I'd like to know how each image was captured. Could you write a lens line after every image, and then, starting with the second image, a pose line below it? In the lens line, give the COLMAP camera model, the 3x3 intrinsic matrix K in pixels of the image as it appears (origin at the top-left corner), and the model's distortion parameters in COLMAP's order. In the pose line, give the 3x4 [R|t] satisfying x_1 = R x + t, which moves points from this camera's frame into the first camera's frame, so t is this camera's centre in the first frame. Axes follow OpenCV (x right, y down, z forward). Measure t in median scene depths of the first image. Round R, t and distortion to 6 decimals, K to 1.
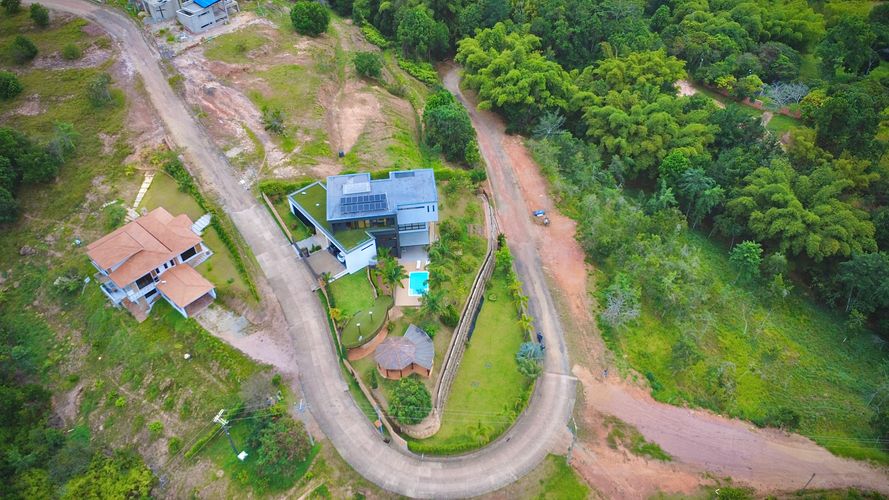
lens RADIAL K [[671.6, 0, 442.7], [0, 671.6, 247.3], [0, 0, 1]] dist [0.006090, -0.007370]
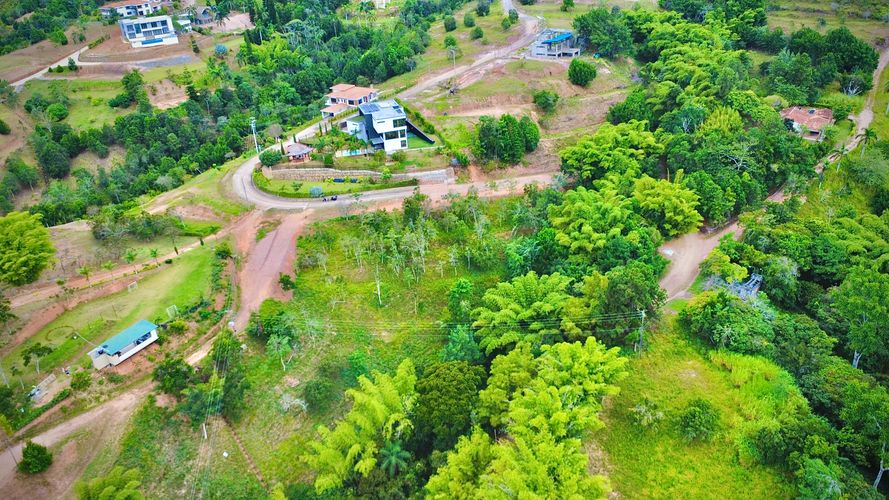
lens RADIAL K [[671.6, 0, 442.7], [0, 671.6, 247.3], [0, 0, 1]] dist [0.006090, -0.007370]
pose [[0.192053, 0.486569, -0.852271, 1.457403], [-0.625602, 0.729810, 0.275680, -0.359621], [0.756134, 0.480237, 0.444560, 0.420159]]
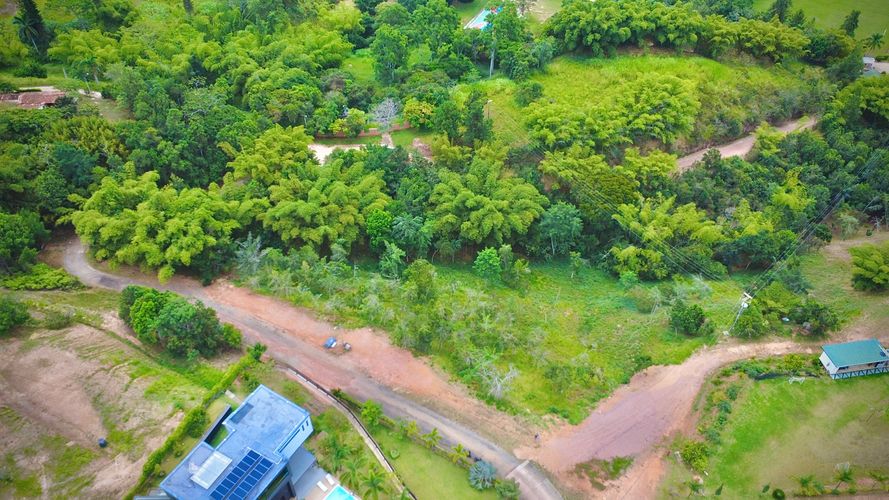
lens RADIAL K [[671.6, 0, 442.7], [0, 671.6, 247.3], [0, 0, 1]] dist [0.006090, -0.007370]
pose [[0.616255, -0.523762, 0.588135, -0.246792], [0.524215, 0.830123, 0.189986, -0.266433], [-0.587732, 0.191230, 0.786131, 0.164514]]
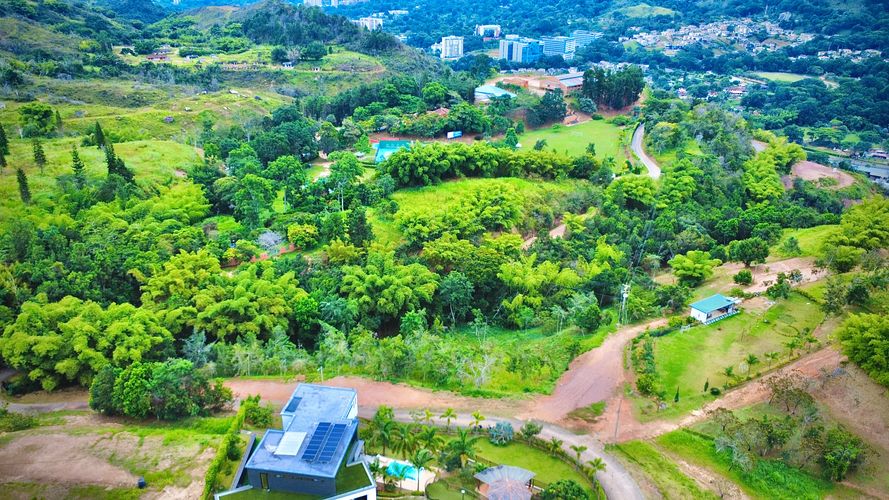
lens RADIAL K [[671.6, 0, 442.7], [0, 671.6, 247.3], [0, 0, 1]] dist [0.006090, -0.007370]
pose [[0.268435, -0.365657, 0.891200, -0.611246], [0.642225, 0.757480, 0.117350, -0.210221], [-0.717976, 0.540850, 0.438168, 0.343027]]
